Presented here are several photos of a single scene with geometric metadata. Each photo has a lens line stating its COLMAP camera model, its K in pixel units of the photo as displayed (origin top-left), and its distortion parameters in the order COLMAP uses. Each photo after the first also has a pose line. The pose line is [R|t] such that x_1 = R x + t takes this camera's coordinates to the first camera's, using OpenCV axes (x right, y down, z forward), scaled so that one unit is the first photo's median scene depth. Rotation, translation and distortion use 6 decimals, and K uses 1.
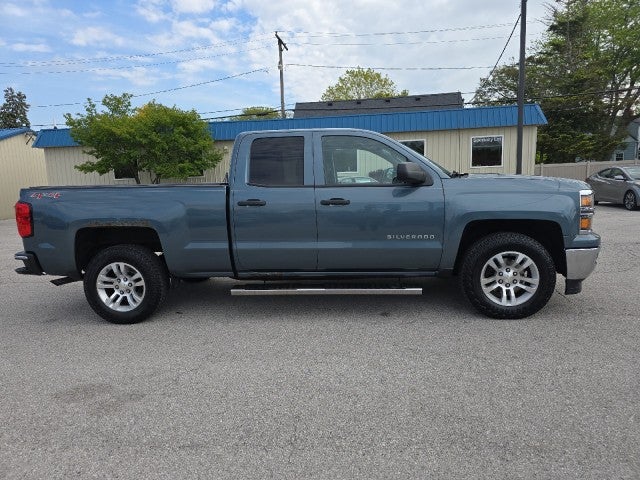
lens RADIAL K [[412.2, 0, 320.0], [0, 412.2, 240.0], [0, 0, 1]] dist [0.027157, -0.017223]
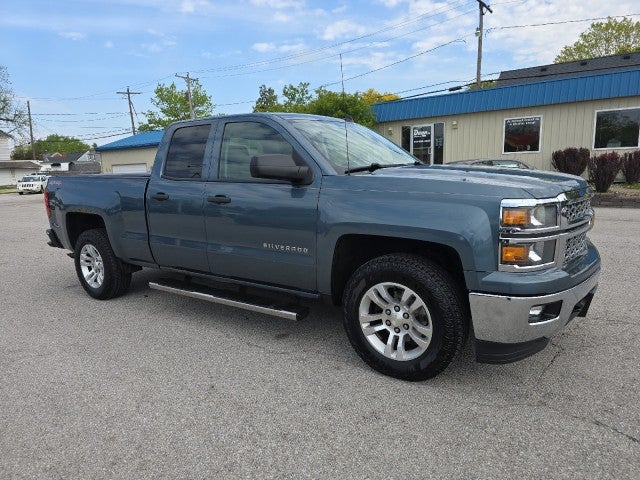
lens RADIAL K [[412.2, 0, 320.0], [0, 412.2, 240.0], [0, 0, 1]] dist [0.027157, -0.017223]
pose [[0.875276, 0.087234, -0.475690, 0.645359], [-0.064536, 0.995869, 0.063880, -0.076948], [0.479298, -0.025214, 0.877290, 0.320531]]
